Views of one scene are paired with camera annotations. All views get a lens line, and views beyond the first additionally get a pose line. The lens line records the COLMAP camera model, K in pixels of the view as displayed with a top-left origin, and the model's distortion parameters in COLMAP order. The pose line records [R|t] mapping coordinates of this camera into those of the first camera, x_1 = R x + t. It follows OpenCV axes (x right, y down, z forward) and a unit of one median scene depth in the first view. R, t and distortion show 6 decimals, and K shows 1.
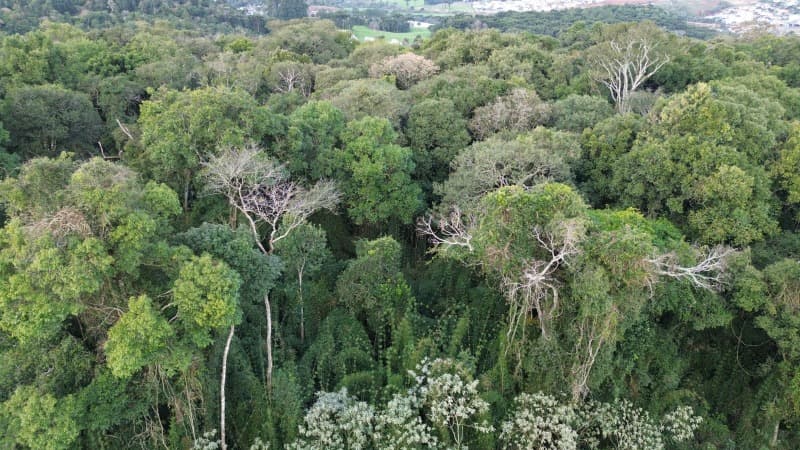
lens RADIAL K [[565.1, 0, 399.4], [0, 565.1, 225.8], [0, 0, 1]] dist [0.083026, -0.076057]
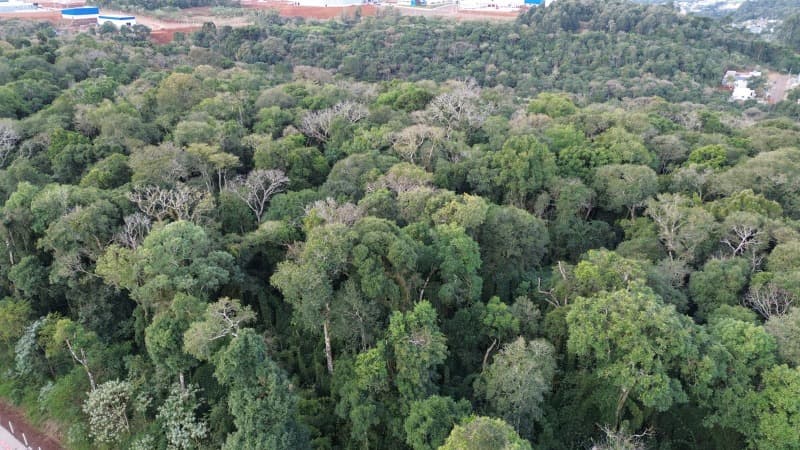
lens RADIAL K [[565.1, 0, 399.2], [0, 565.1, 224.0], [0, 0, 1]] dist [0.083026, -0.076057]
pose [[0.714956, 0.293157, -0.634741, -0.001642], [-0.293562, 0.949818, 0.108015, -0.465555], [0.634554, 0.109110, 0.765138, -0.200799]]
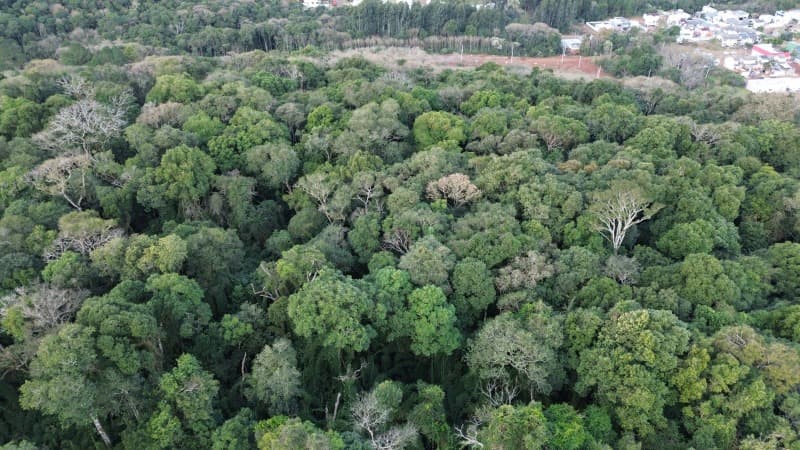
lens RADIAL K [[565.1, 0, 397.0], [0, 565.1, 229.8], [0, 0, 1]] dist [0.083026, -0.076057]
pose [[0.996073, 0.040501, -0.078726, -0.032415], [-0.026417, 0.984683, 0.172339, -0.875713], [0.084500, -0.169583, 0.981887, -0.687202]]
